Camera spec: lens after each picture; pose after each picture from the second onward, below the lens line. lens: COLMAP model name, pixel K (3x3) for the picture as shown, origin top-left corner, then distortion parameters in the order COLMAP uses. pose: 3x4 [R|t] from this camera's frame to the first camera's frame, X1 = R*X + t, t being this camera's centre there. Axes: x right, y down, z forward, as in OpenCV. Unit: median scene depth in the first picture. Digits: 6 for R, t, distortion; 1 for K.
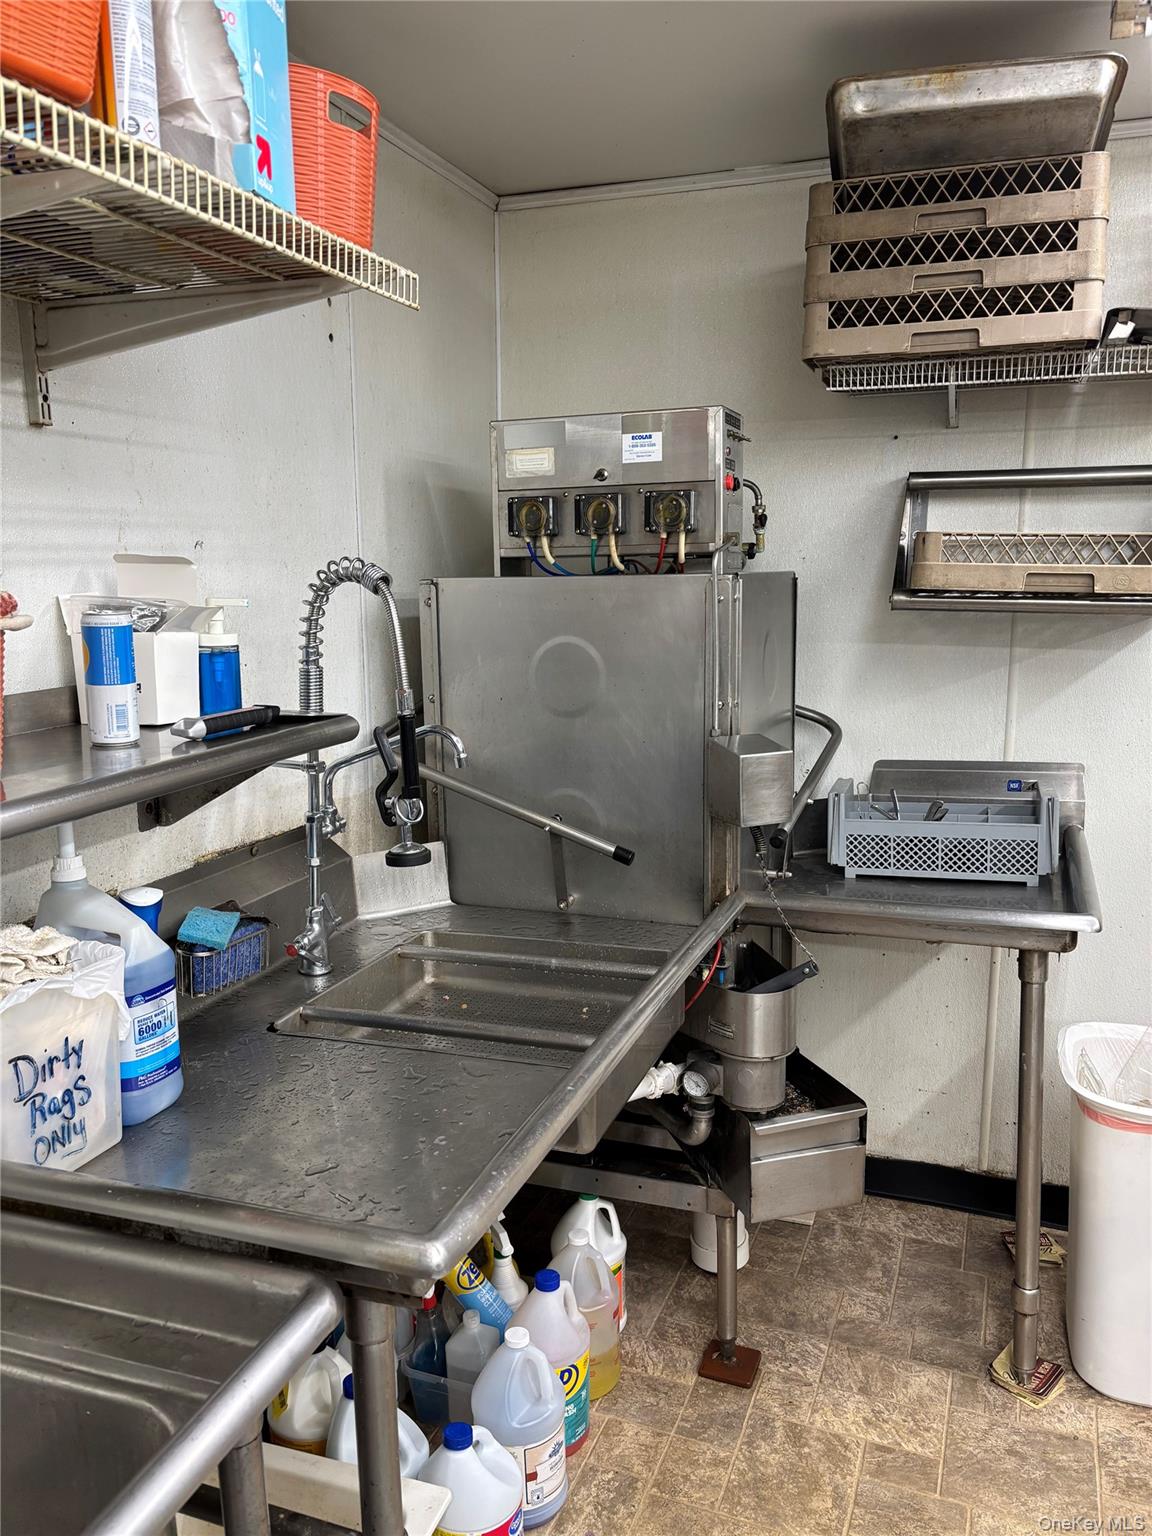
lens RADIAL K [[1169.2, 0, 581.7], [0, 1169.2, 772.3], [0, 0, 1]] dist [0.044426, -0.050841]
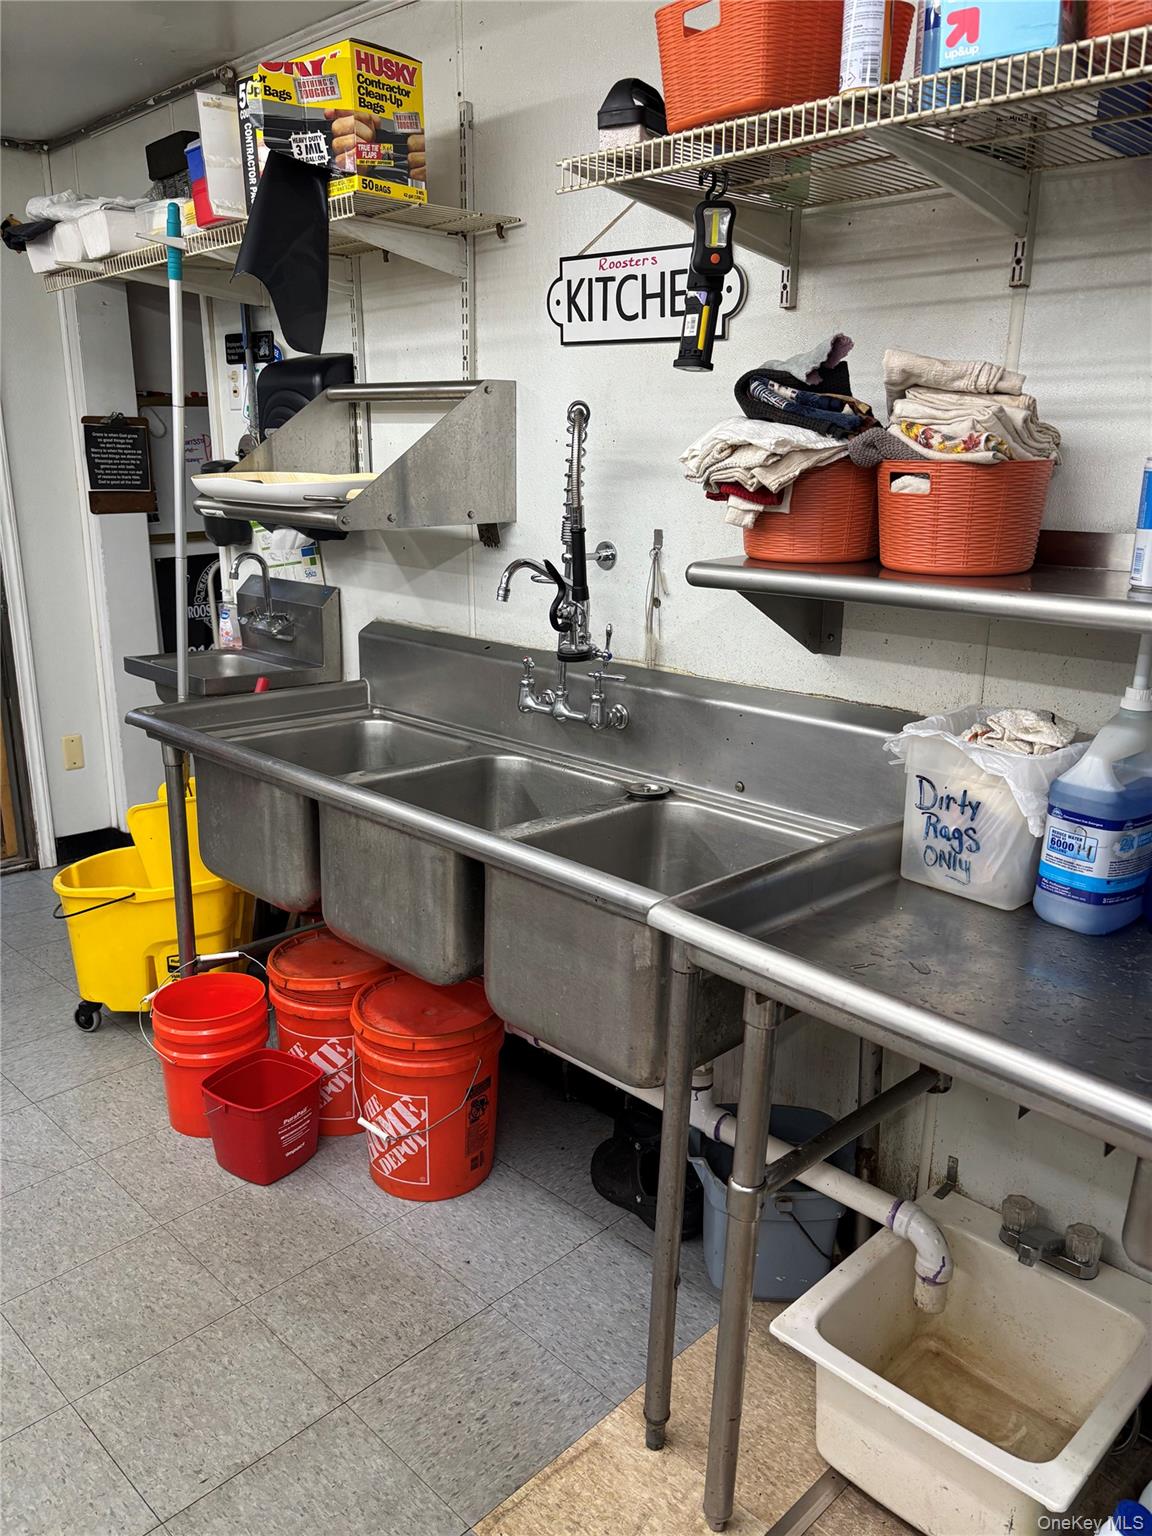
lens RADIAL K [[1169.2, 0, 572.6], [0, 1169.2, 767.6], [0, 0, 1]] dist [0.044426, -0.050841]
pose [[-0.458030, 0.227326, -0.859379, 0.704157], [-0.168396, 0.927056, 0.334979, -0.128516], [0.872841, 0.298146, -0.386338, 0.909602]]
